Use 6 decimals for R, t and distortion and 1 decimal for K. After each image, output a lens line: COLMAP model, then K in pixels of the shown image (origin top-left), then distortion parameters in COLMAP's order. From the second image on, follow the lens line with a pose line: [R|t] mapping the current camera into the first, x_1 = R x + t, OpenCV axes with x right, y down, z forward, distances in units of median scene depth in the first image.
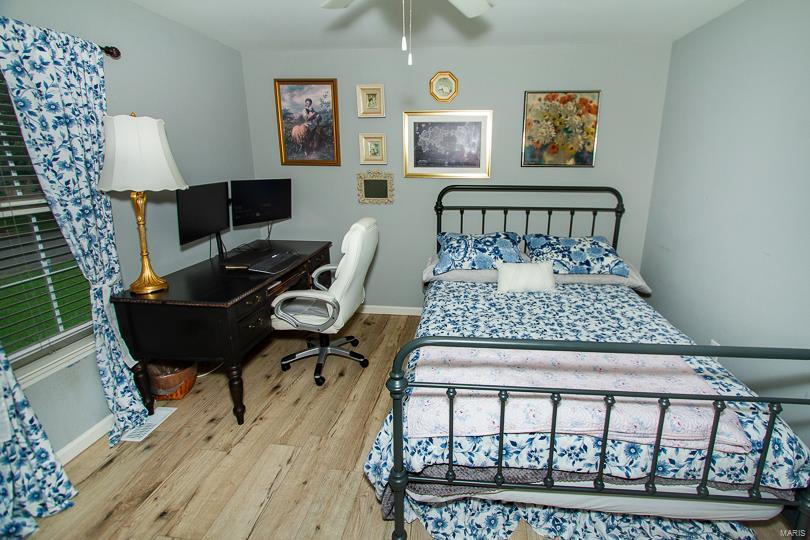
lens RADIAL K [[388.4, 0, 406.8], [0, 388.4, 269.1], [0, 0, 1]] dist [-0.016108, 0.001684]
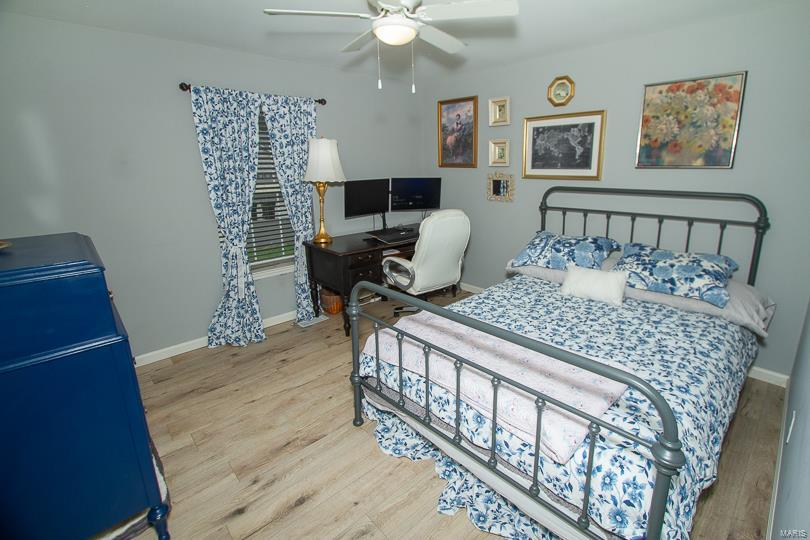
lens RADIAL K [[372.4, 0, 404.4], [0, 372.4, 268.1], [0, 0, 1]] dist [-0.023300, 0.004368]
pose [[0.743481, 0.170054, -0.646774, 0.549032], [-0.171243, 0.983296, 0.061688, 0.005784], [0.646461, 0.064892, 0.760183, 0.009355]]
